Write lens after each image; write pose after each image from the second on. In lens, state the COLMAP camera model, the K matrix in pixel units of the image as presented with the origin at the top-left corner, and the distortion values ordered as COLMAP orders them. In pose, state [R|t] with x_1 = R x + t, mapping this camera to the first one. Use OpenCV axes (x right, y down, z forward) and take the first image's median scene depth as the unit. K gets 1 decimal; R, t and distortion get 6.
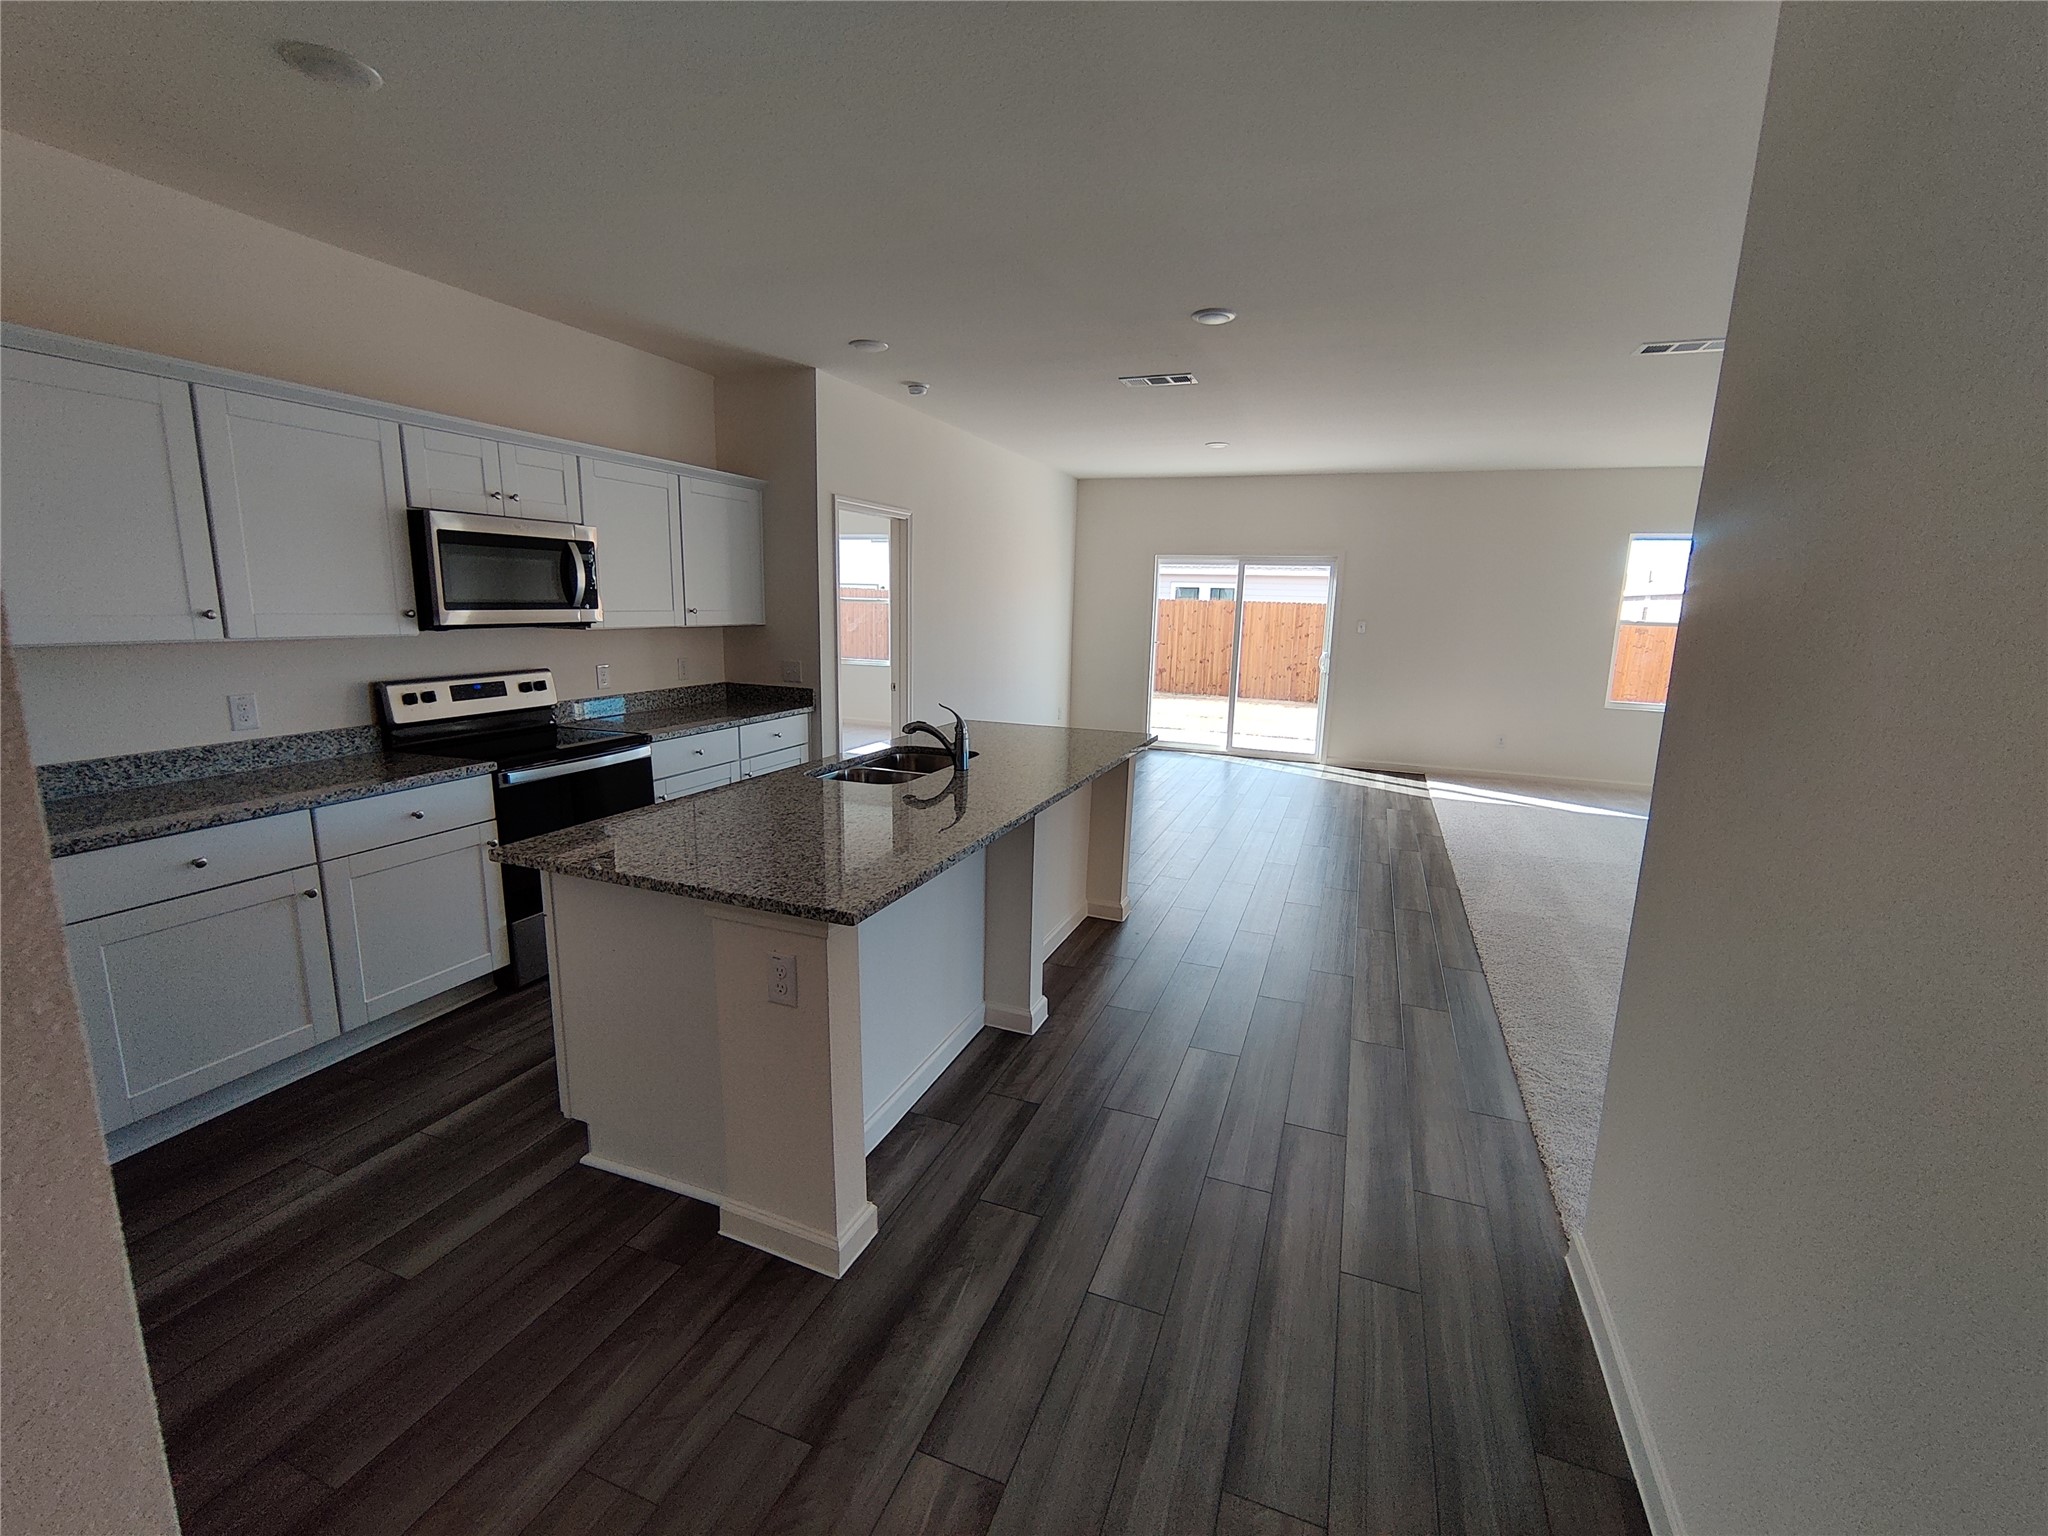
lens RADIAL K [[880.0, 0, 1029.9], [0, 880.0, 762.1], [0, 0, 1]] dist [-0.002213, 0.000688]
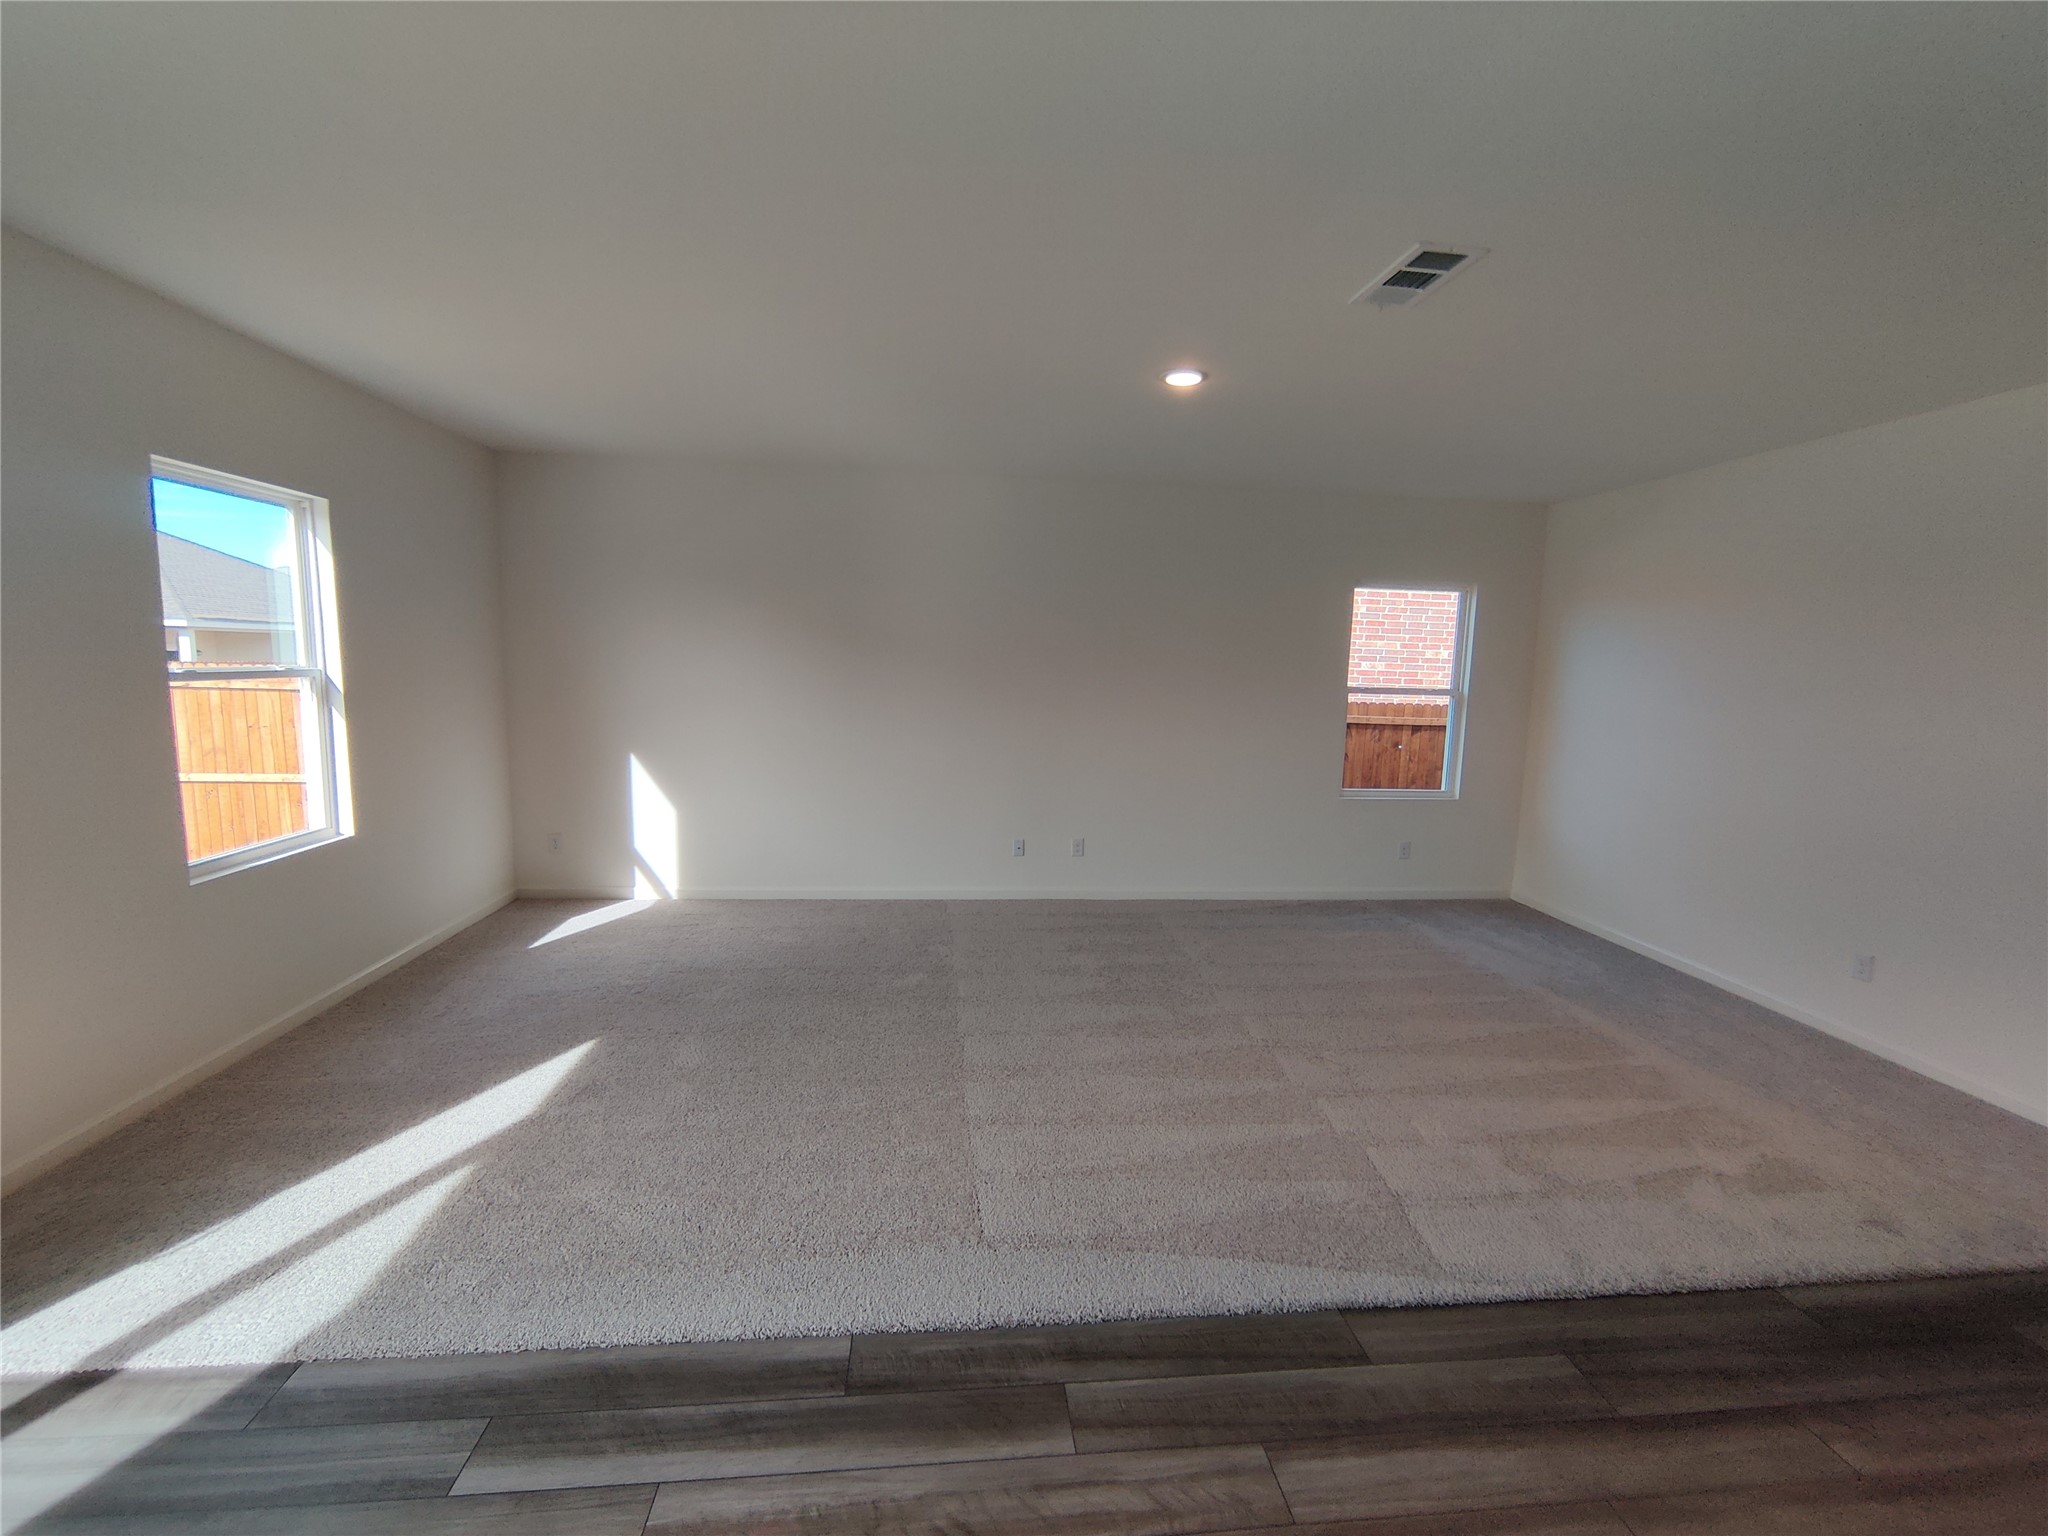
lens RADIAL K [[880.0, 0, 1029.9], [0, 880.0, 762.1], [0, 0, 1]] dist [-0.002213, 0.000688]
pose [[-0.451201, -0.145815, 0.880429, 0.279207], [0.125866, 0.966302, 0.224541, -0.338355], [-0.883502, 0.212129, -0.417643, 1.733558]]
